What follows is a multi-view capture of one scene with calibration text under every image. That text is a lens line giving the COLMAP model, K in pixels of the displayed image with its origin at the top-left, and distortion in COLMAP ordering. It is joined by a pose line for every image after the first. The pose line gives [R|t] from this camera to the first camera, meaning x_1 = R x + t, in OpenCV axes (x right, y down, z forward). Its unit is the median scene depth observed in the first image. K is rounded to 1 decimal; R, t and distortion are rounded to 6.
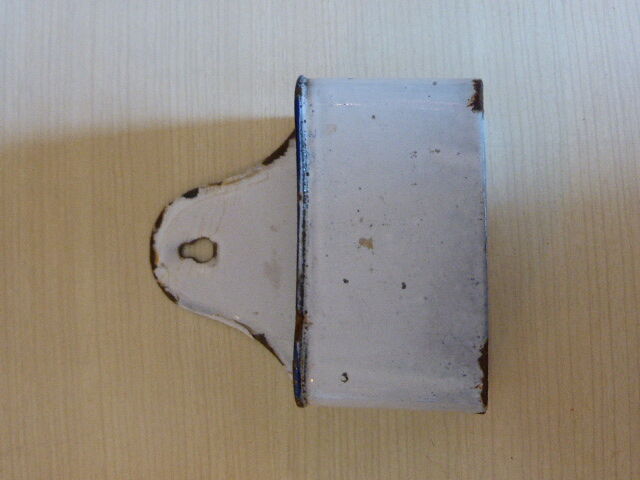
lens RADIAL K [[739.4, 0, 320.0], [0, 739.4, 240.0], [0, 0, 1]] dist [-0.011040, -0.005107]
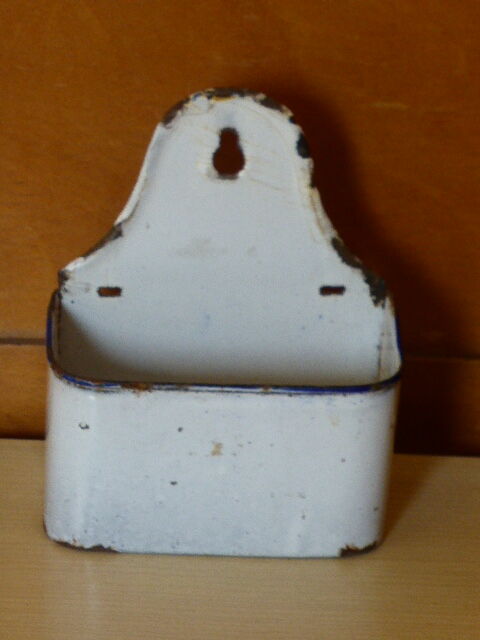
lens RADIAL K [[3206.8, 0, 240.0], [0, 3206.8, 320.0], [0, 0, 1]] dist [1.884934, -0.135905]
pose [[-0.037900, 0.826466, 0.561709, -2.548575], [-0.997372, -0.066021, 0.029844, -0.146149], [0.061749, -0.559102, 0.826796, -2.526333]]
